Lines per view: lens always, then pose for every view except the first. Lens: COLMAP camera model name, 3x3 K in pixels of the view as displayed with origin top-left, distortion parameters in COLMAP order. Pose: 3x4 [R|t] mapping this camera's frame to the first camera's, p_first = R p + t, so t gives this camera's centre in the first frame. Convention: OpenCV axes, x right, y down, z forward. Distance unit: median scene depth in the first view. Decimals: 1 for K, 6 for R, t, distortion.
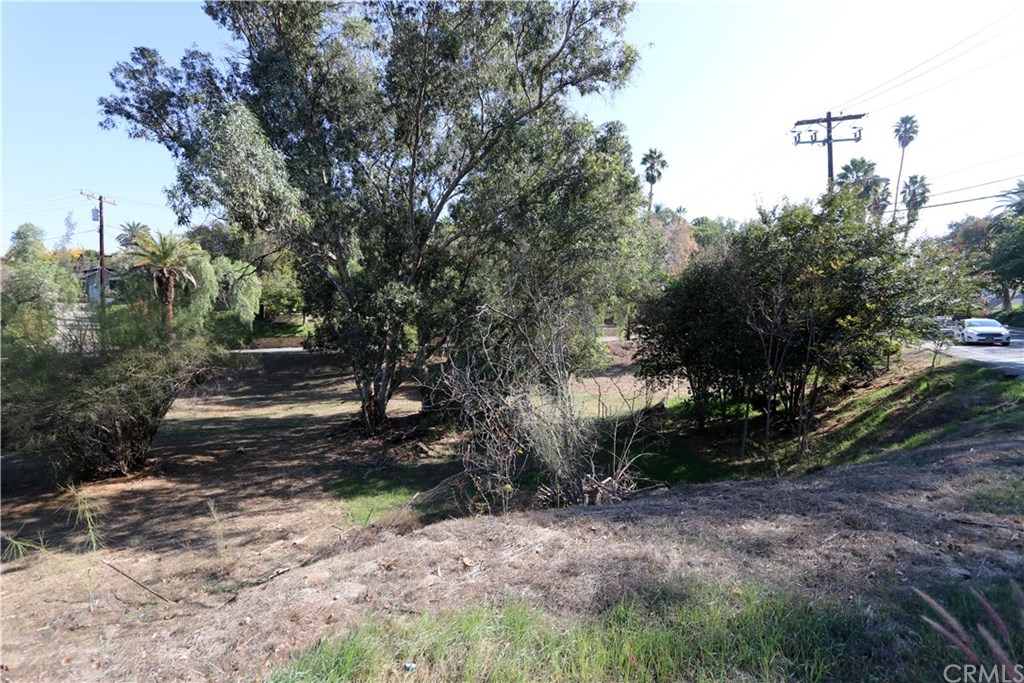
lens RADIAL K [[472.0, 0, 497.2], [0, 472.0, 334.1], [0, 0, 1]] dist [-0.008610, 0.000036]
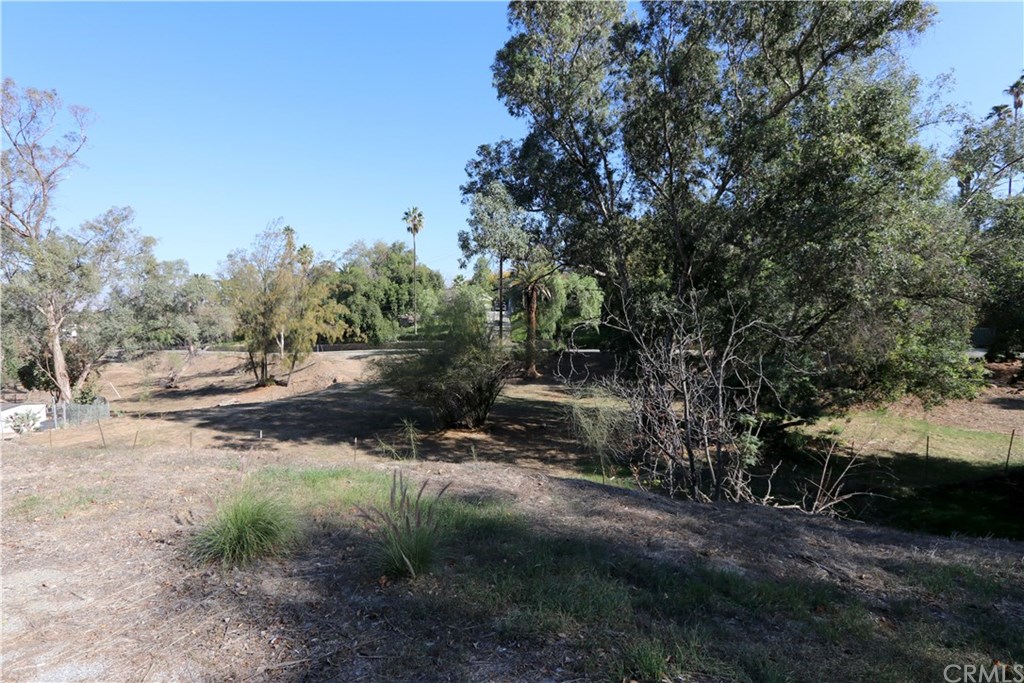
lens RADIAL K [[470.3, 0, 500.1], [0, 470.3, 334.8], [0, 0, 1]] dist [-0.011305, 0.000522]
pose [[0.718033, 0.017667, -0.695785, 0.328707], [-0.020410, 0.999782, 0.004324, -0.011415], [0.695710, 0.011096, 0.718237, -0.033091]]
